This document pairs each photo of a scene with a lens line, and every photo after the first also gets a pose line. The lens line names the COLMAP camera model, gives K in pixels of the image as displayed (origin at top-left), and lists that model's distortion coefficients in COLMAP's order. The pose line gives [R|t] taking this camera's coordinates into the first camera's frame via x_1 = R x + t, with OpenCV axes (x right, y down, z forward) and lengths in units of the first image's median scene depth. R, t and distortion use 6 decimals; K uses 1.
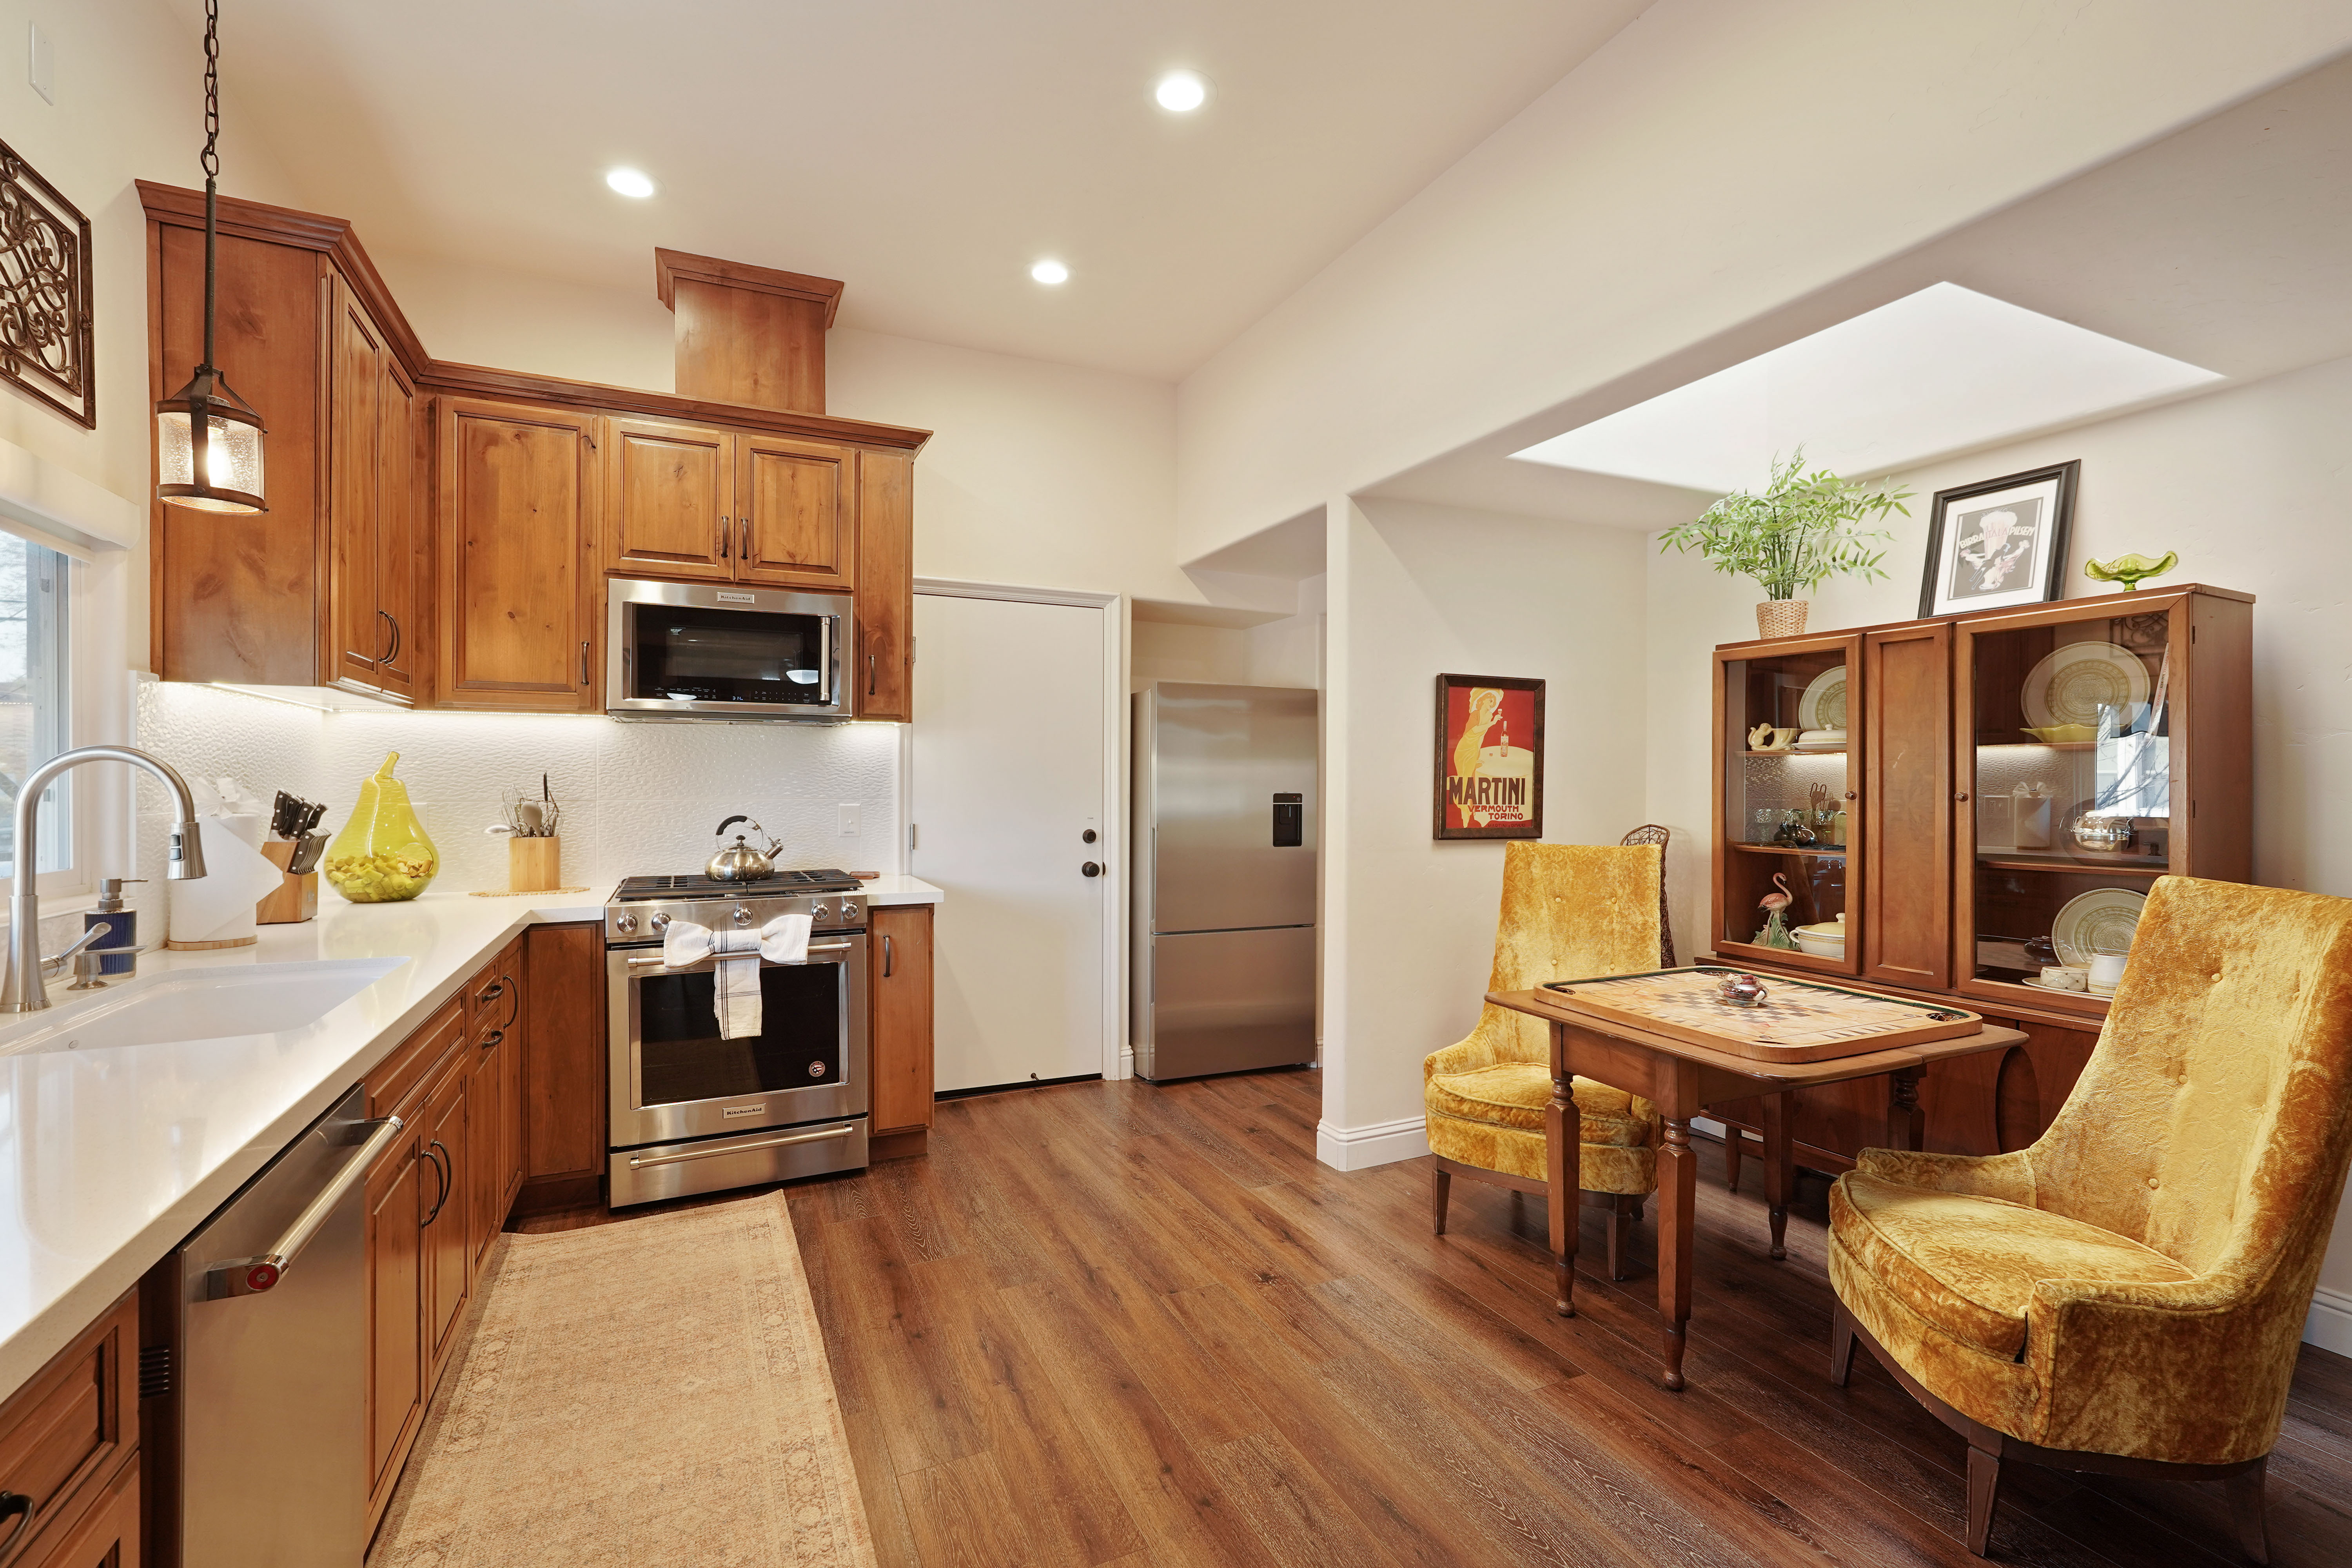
lens RADIAL K [[1056.2, 0, 1171.8], [0, 1056.2, 782.1], [0, 0, 1]] dist [-0.001486, -0.000035]
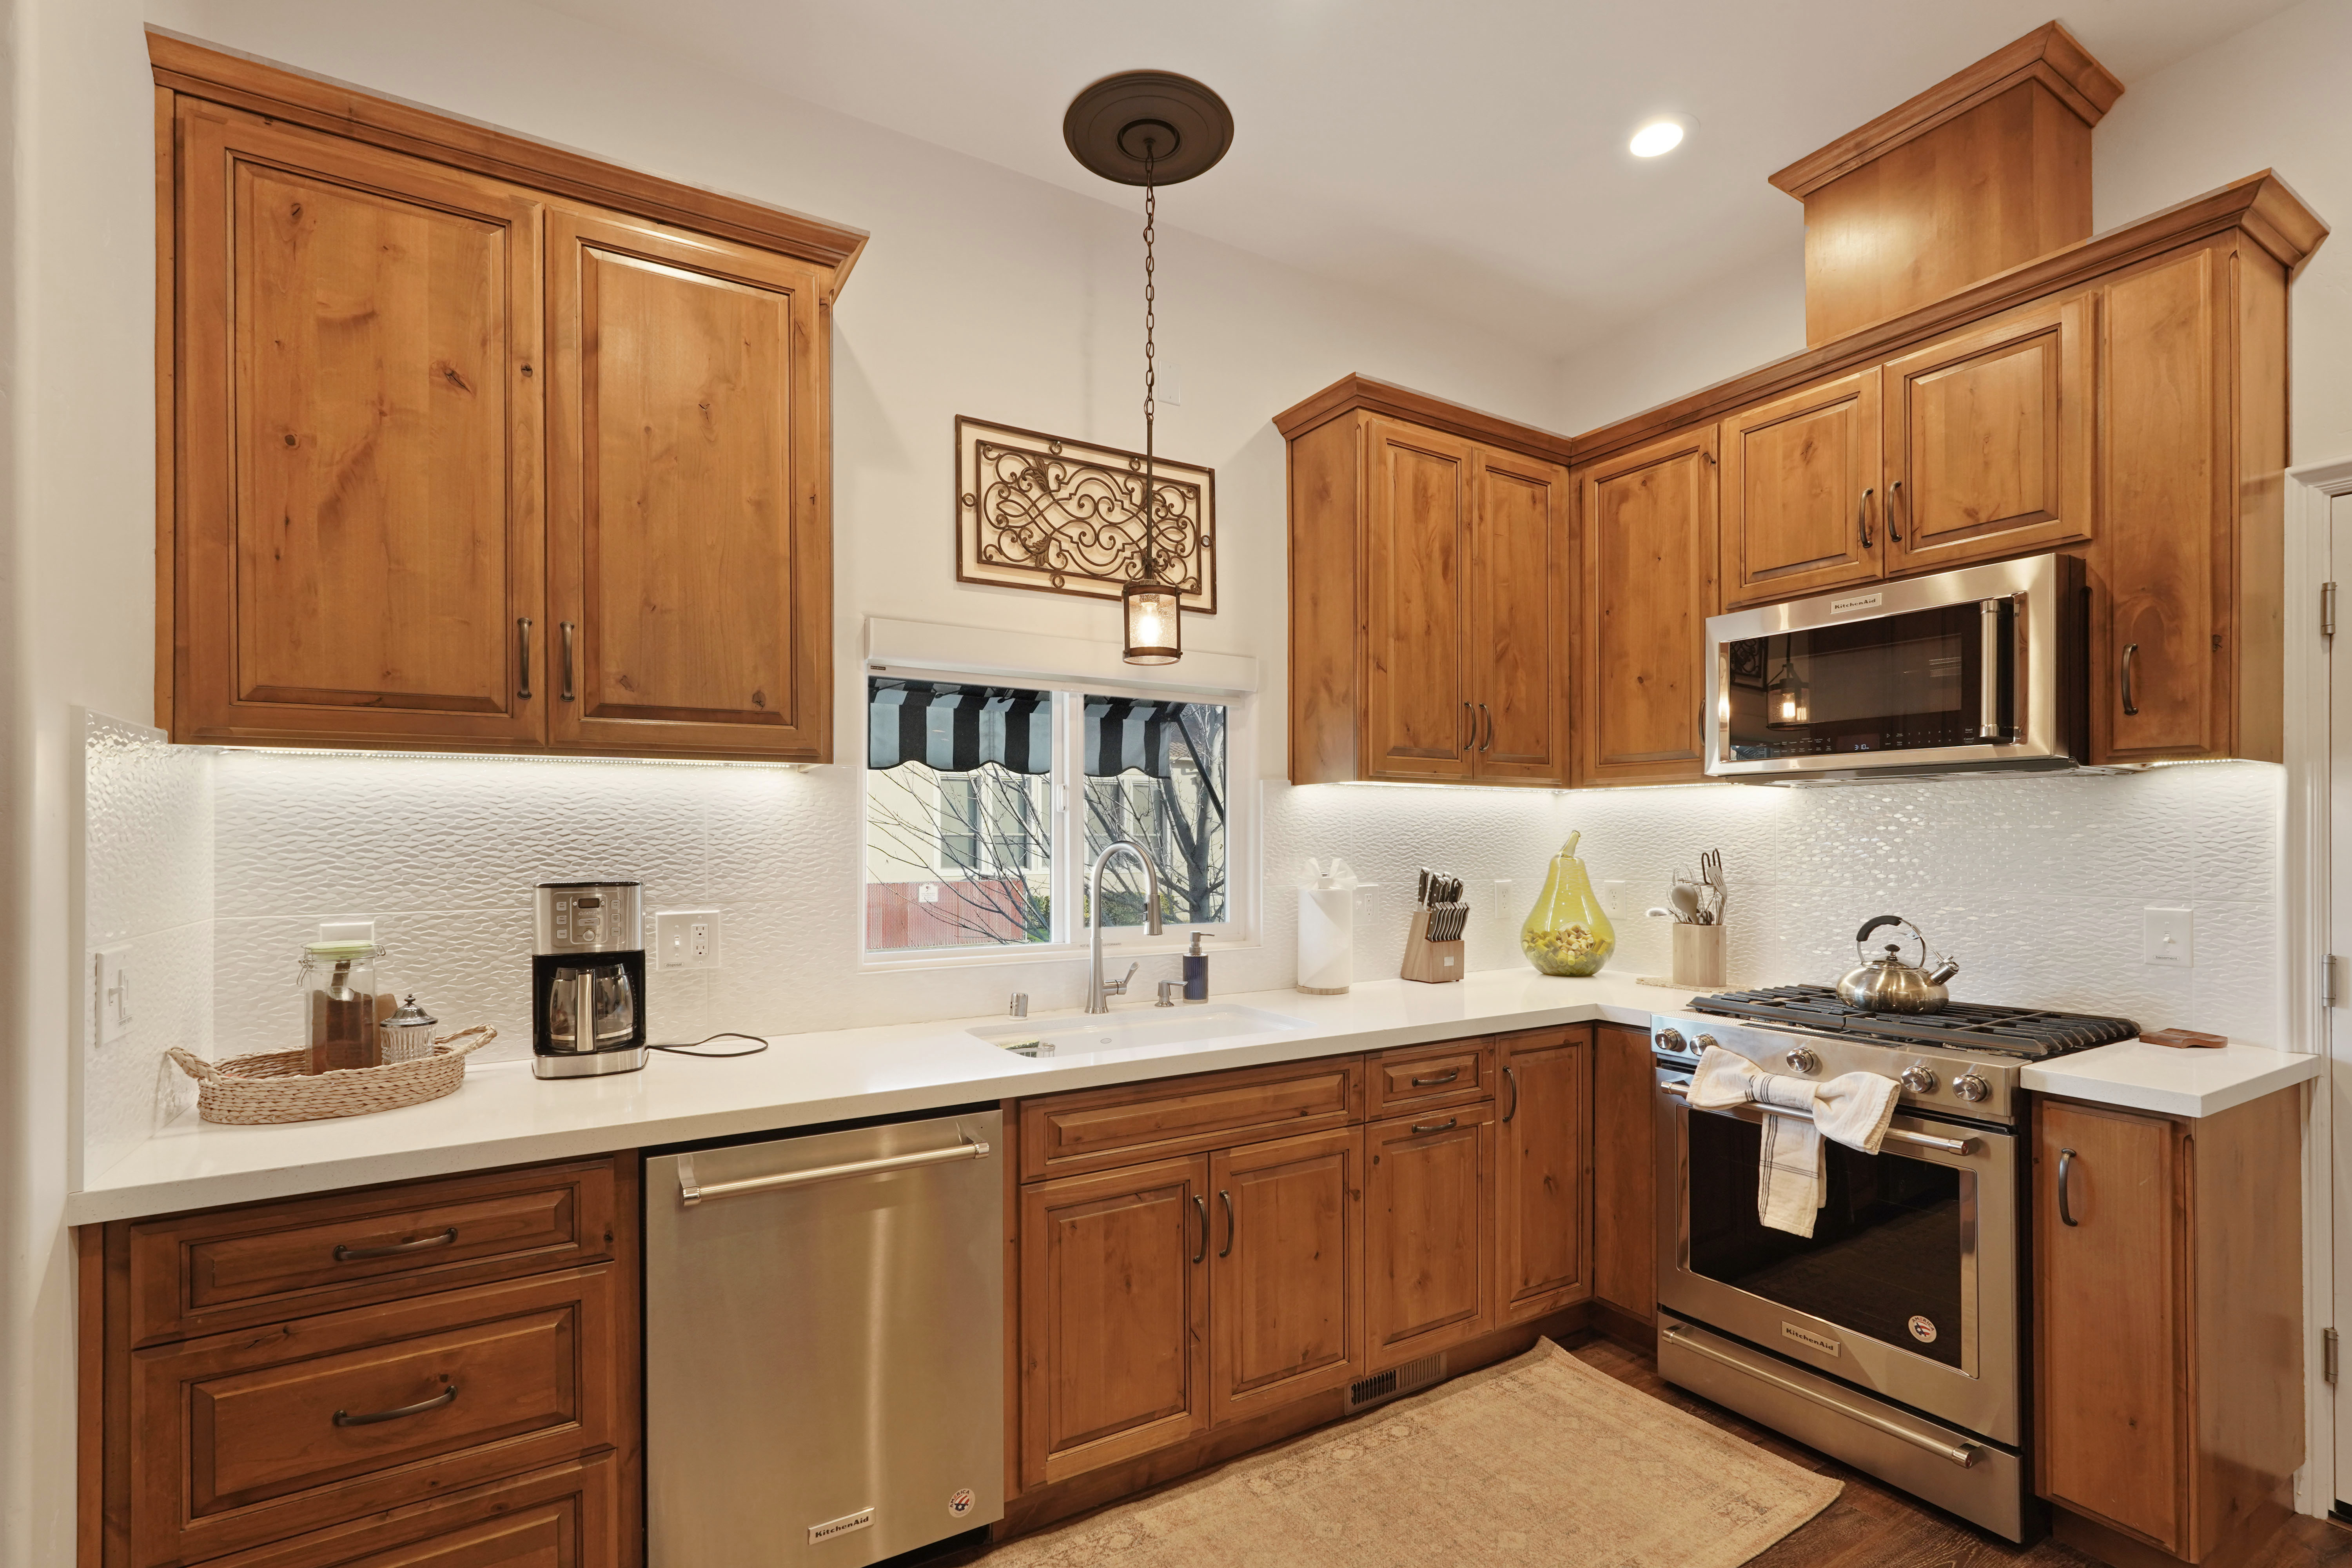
lens RADIAL K [[1056.2, 0, 1142.2], [0, 1056.2, 839.7], [0, 0, 1]] dist [-0.001486, -0.000035]
pose [[0.099814, -0.003376, -0.995000, 0.241445], [-0.001044, 0.999993, -0.003498, -0.016031], [0.995006, 0.001387, 0.099810, 0.476279]]
